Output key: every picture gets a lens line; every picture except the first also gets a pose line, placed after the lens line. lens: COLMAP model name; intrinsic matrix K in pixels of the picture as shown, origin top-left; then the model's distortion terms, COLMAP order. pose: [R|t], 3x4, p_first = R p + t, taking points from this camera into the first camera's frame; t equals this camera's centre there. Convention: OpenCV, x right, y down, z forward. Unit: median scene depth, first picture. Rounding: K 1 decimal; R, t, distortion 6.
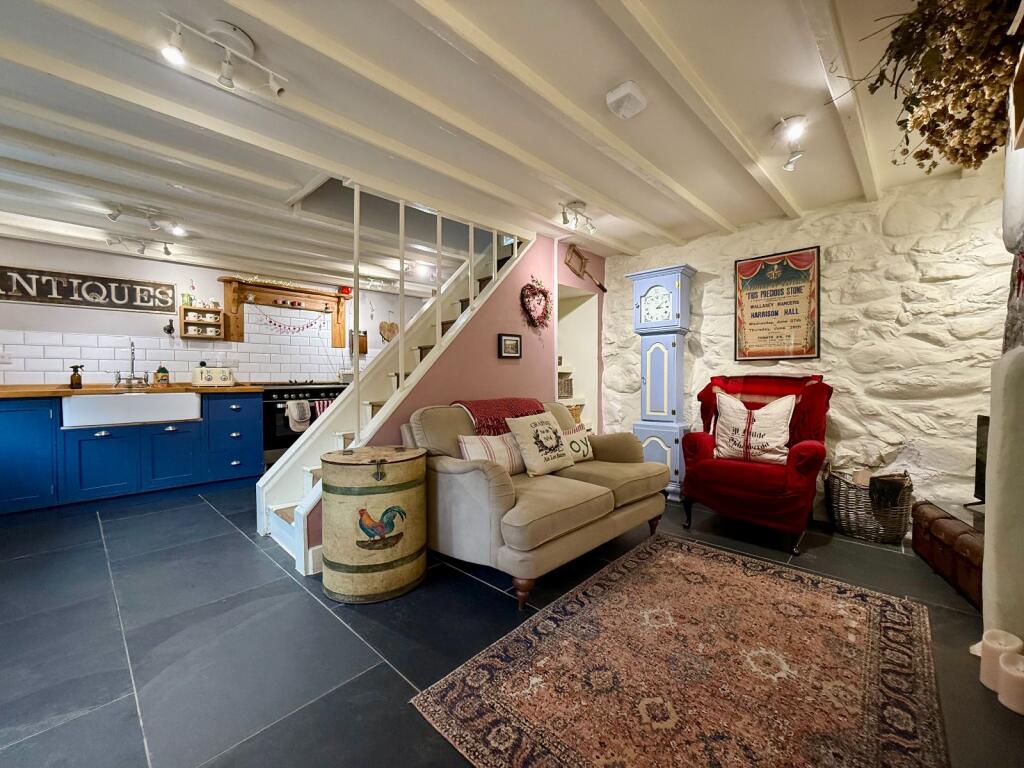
lens RADIAL K [[407.4, 0, 514.1], [0, 407.4, 383.1], [0, 0, 1]] dist [0.000322, 0.000138]
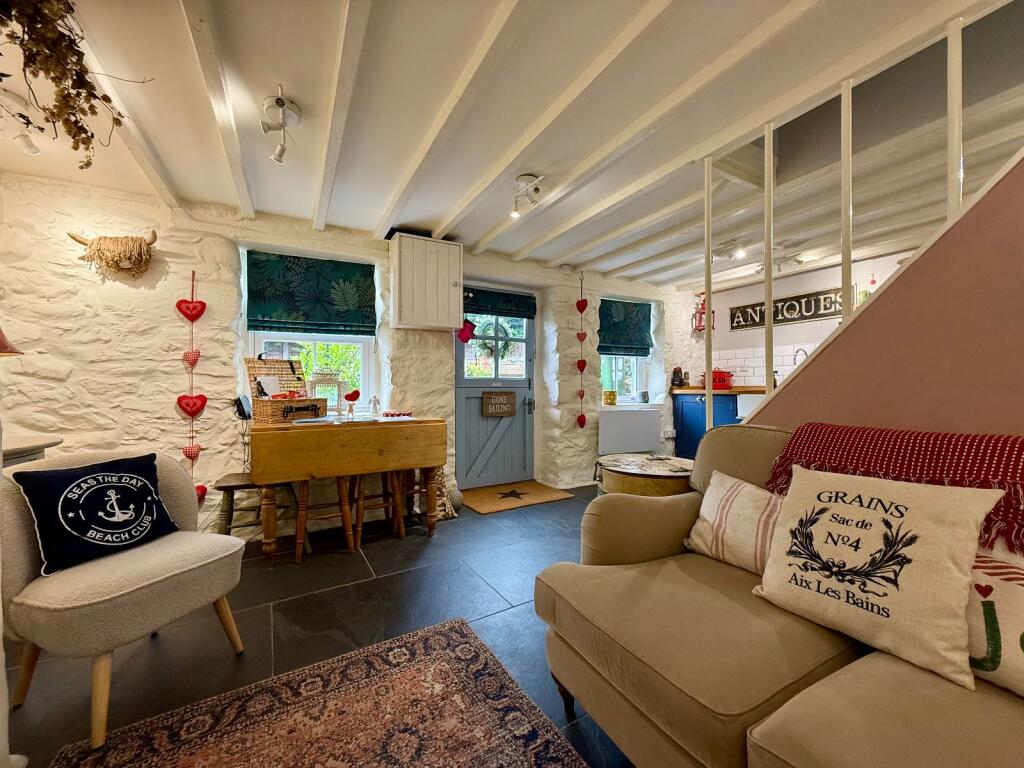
lens RADIAL K [[407.4, 0, 514.0], [0, 407.4, 383.3], [0, 0, 1]] dist [0.000322, 0.000138]
pose [[-0.281655, 0.003551, -0.959509, 0.412133], [-0.007815, 0.999951, 0.005994, -0.007255], [0.959484, 0.009186, -0.281614, 0.630601]]
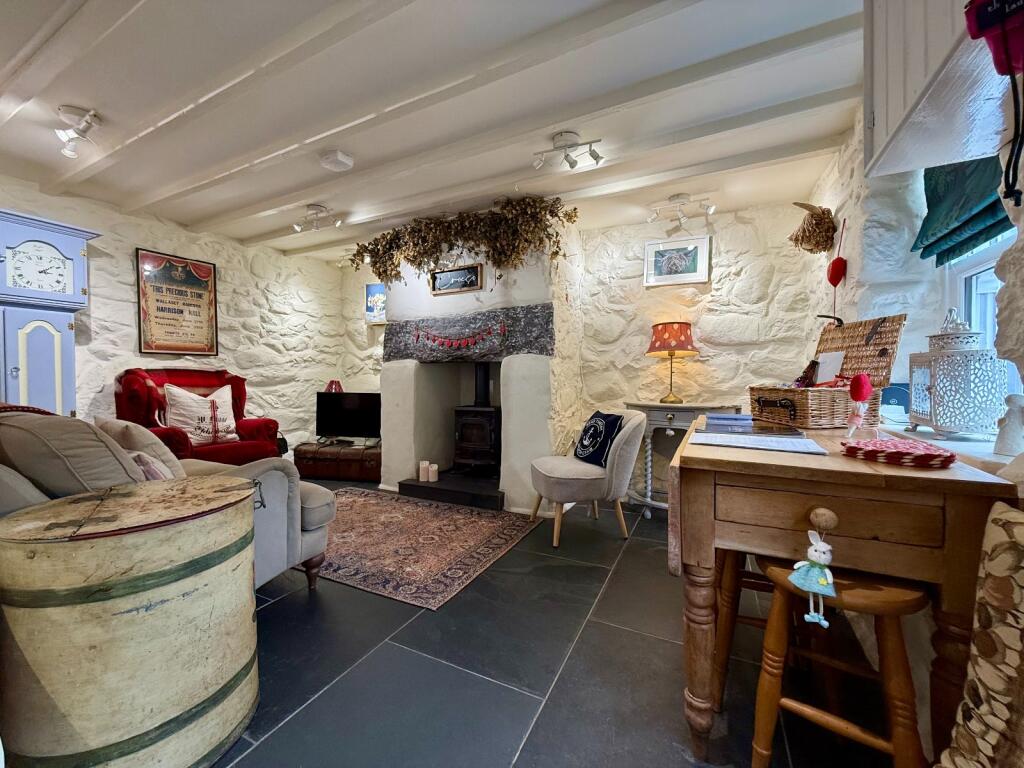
lens RADIAL K [[407.4, 0, 514.2], [0, 407.4, 383.0], [0, 0, 1]] dist [0.000322, 0.000138]
pose [[-0.287874, -0.011322, 0.957601, -0.642223], [0.014425, 0.999765, 0.016157, 0.013273], [-0.957560, 0.018465, -0.287643, 0.455758]]
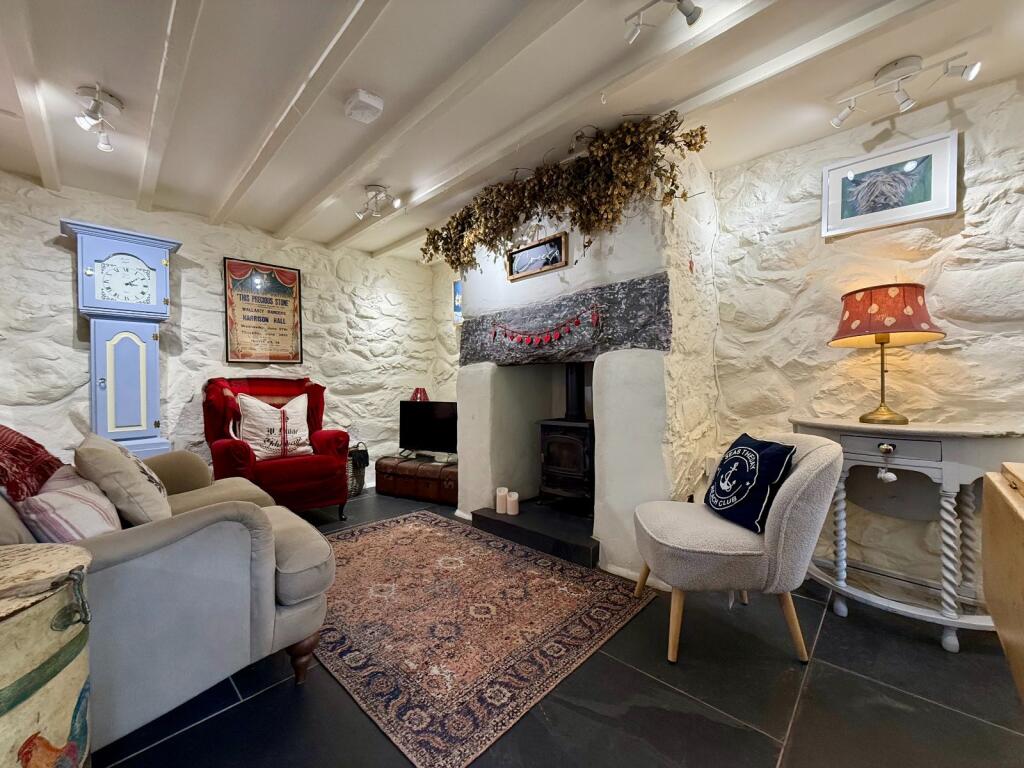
lens RADIAL K [[407.4, 0, 513.6], [0, 407.4, 382.9], [0, 0, 1]] dist [0.000322, 0.000138]
pose [[0.008388, 0.002345, 0.999962, -0.411794], [0.025775, 0.999665, -0.002561, 0.013747], [-0.999633, 0.025795, 0.008324, 0.339883]]
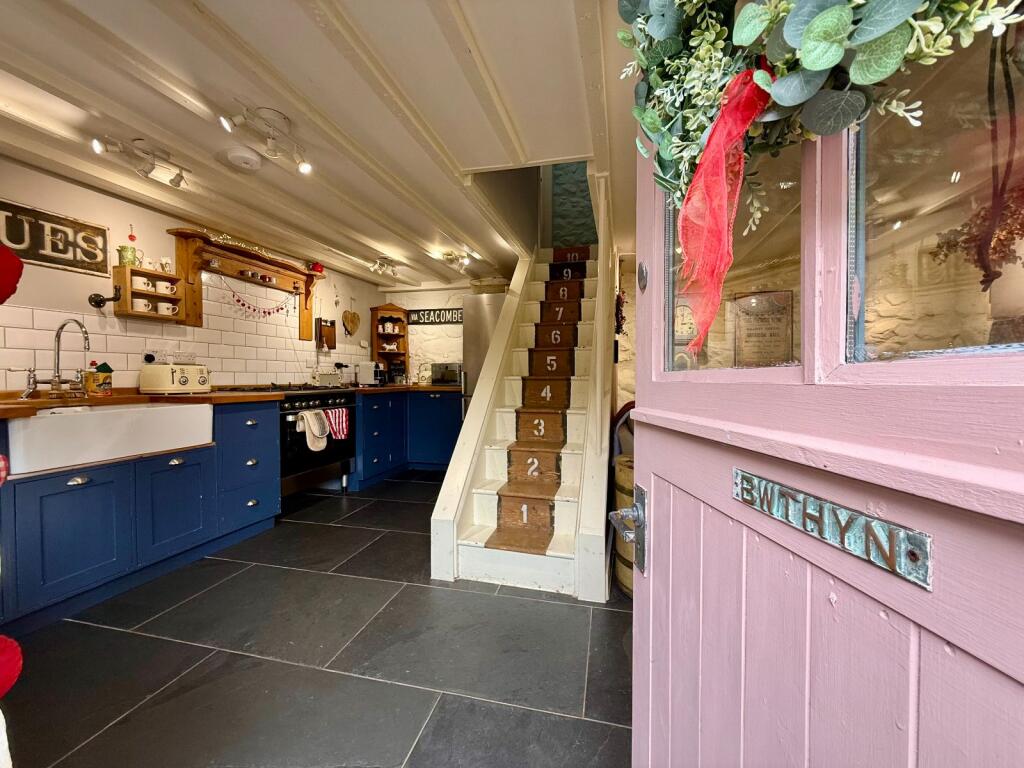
lens RADIAL K [[407.4, 0, 514.6], [0, 407.4, 383.0], [0, 0, 1]] dist [0.000322, 0.000138]
pose [[0.872193, -0.002570, 0.489155, -0.755867], [-0.000416, 0.999982, 0.005995, -0.015918], [-0.489162, -0.005432, 0.872176, 0.203332]]
